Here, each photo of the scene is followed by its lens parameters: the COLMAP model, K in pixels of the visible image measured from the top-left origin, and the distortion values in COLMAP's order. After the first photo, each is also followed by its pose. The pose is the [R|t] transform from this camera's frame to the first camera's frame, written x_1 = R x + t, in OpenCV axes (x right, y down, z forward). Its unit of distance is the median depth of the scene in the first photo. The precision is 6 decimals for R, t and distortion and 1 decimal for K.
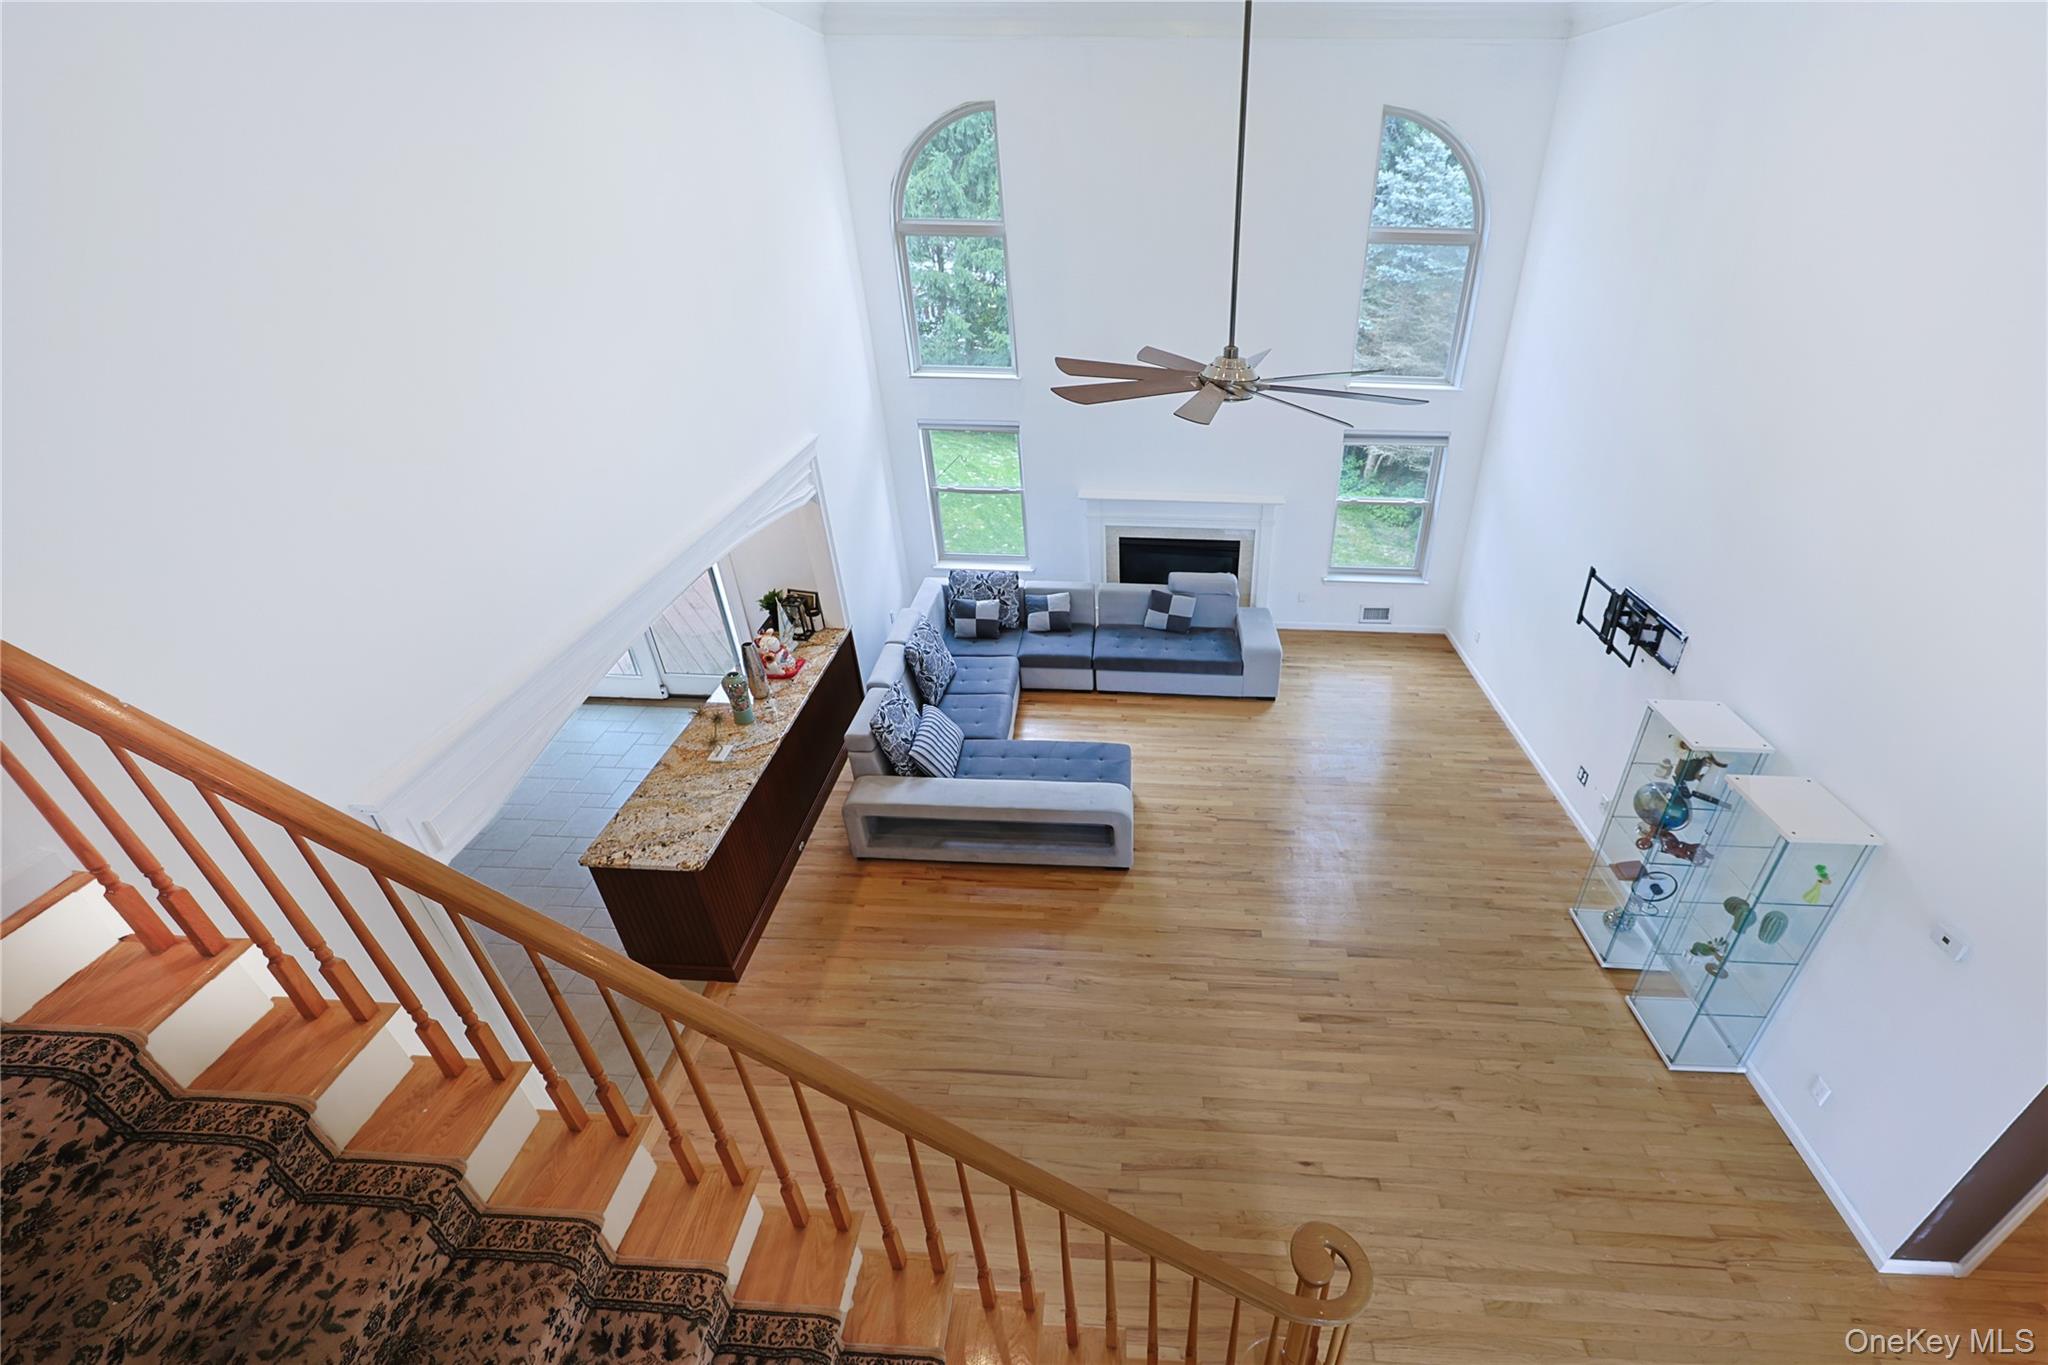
lens RADIAL K [[822.9, 0, 961.3], [0, 822.9, 644.1], [0, 0, 1]] dist [-0.000318, 0.001034]
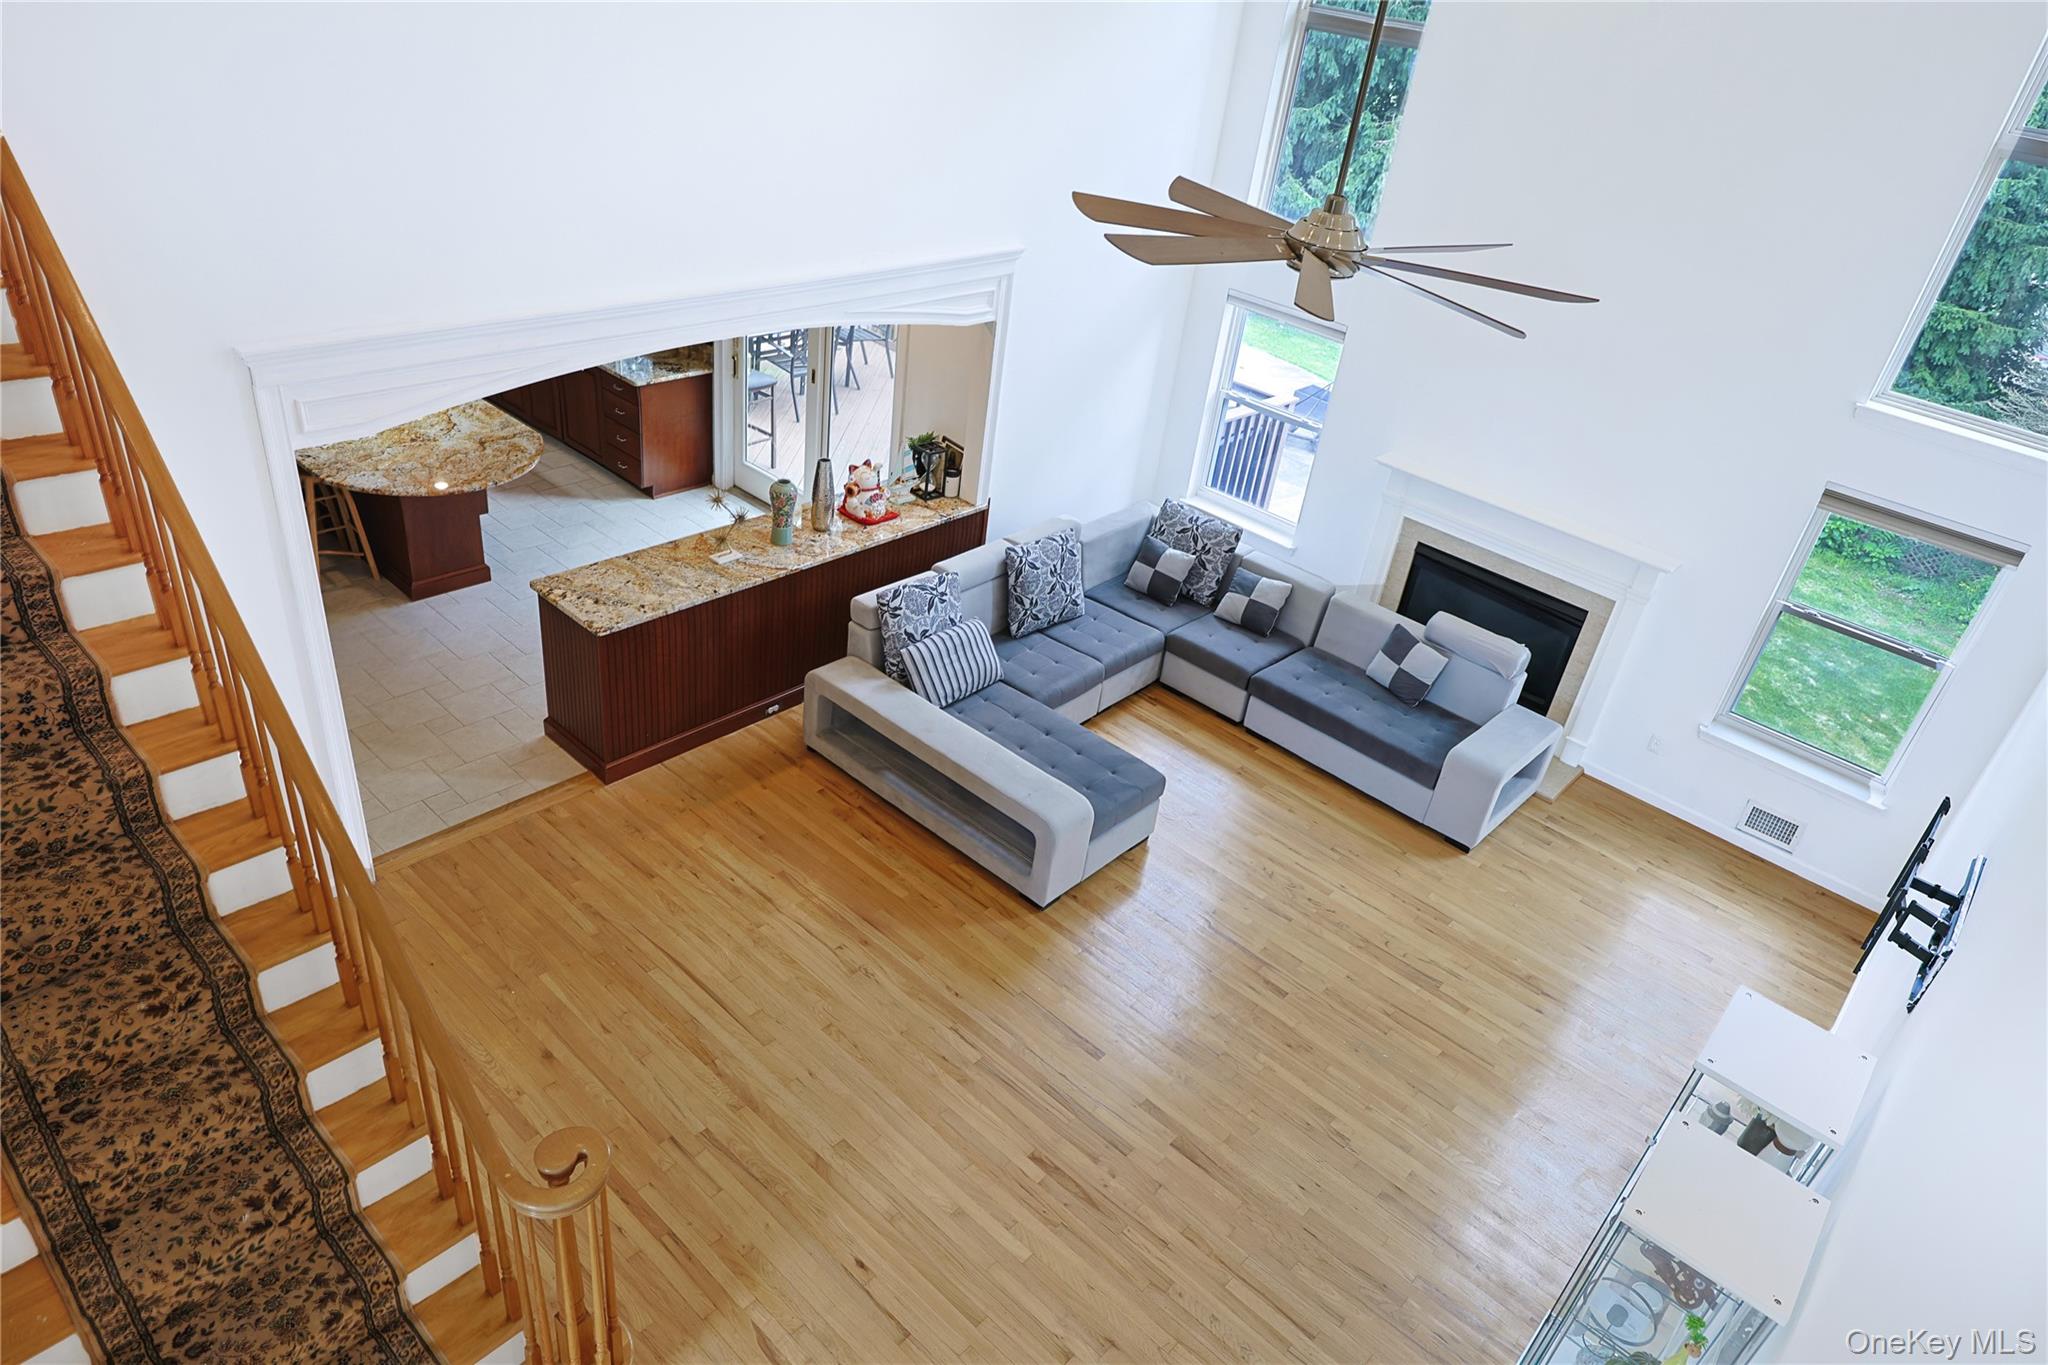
lens RADIAL K [[1265.5, 0, 1025.1], [0, 1265.5, 702.9], [0, 0, 1]] dist [-0.001348, -0.001301]
pose [[0.772466, 0.407009, -0.487483, 0.524577], [-0.409333, 0.905994, 0.107802, 0.001639], [0.485533, 0.116269, 0.866452, 0.027122]]
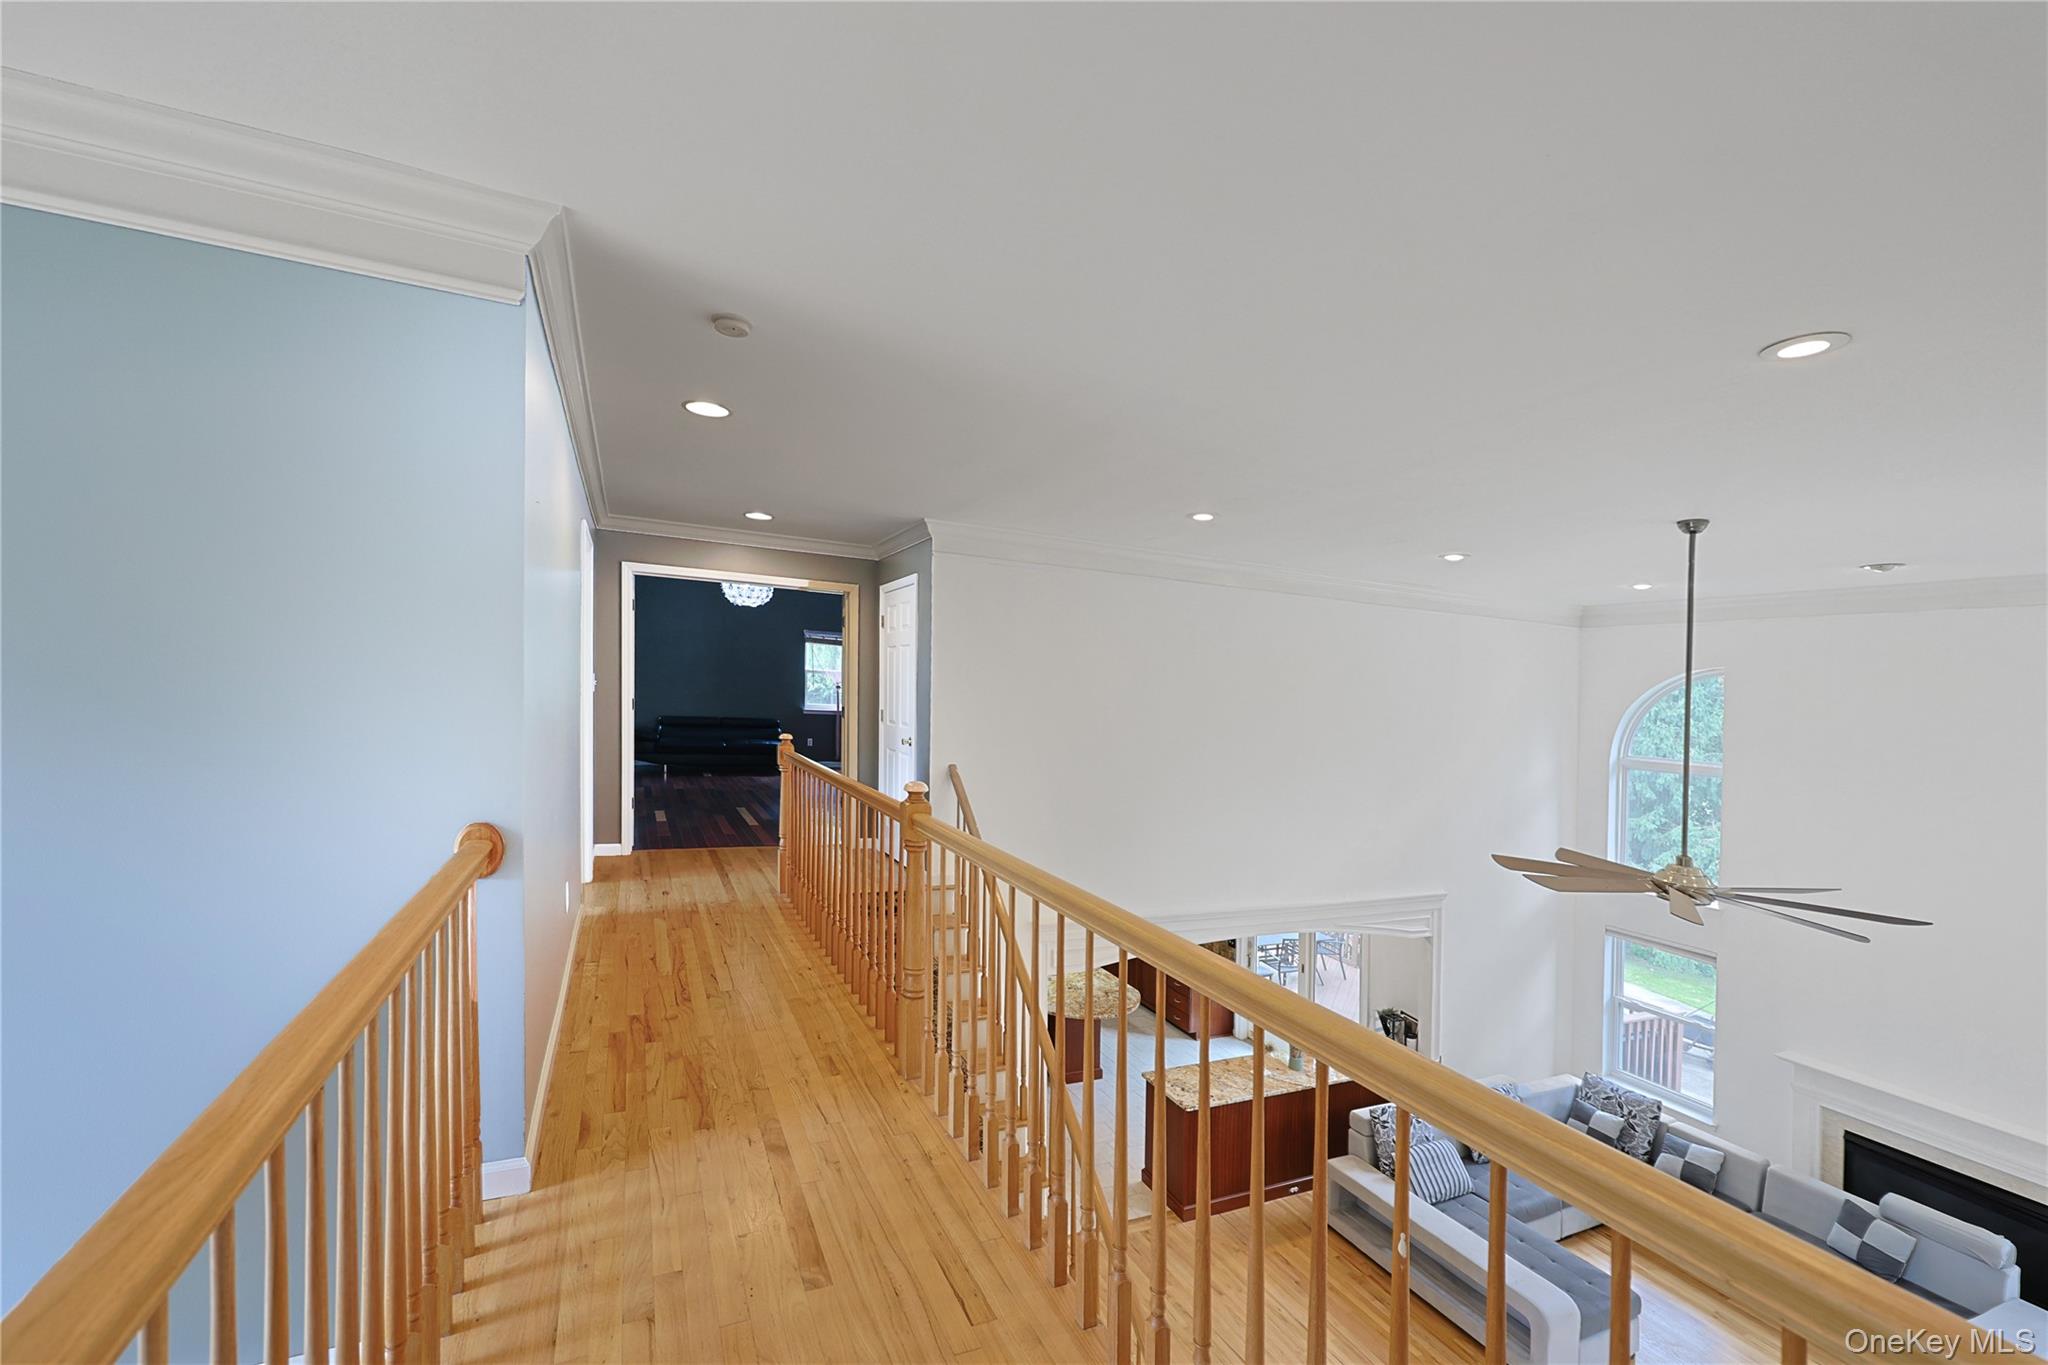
lens RADIAL K [[822.9, 0, 970.2], [0, 822.9, 669.9], [0, 0, 1]] dist [-0.000318, 0.001034]
pose [[0.414491, -0.013280, -0.909956, 0.618156], [-0.489284, 0.839831, -0.235129, 0.103862], [0.767332, 0.542686, 0.341605, -0.164282]]
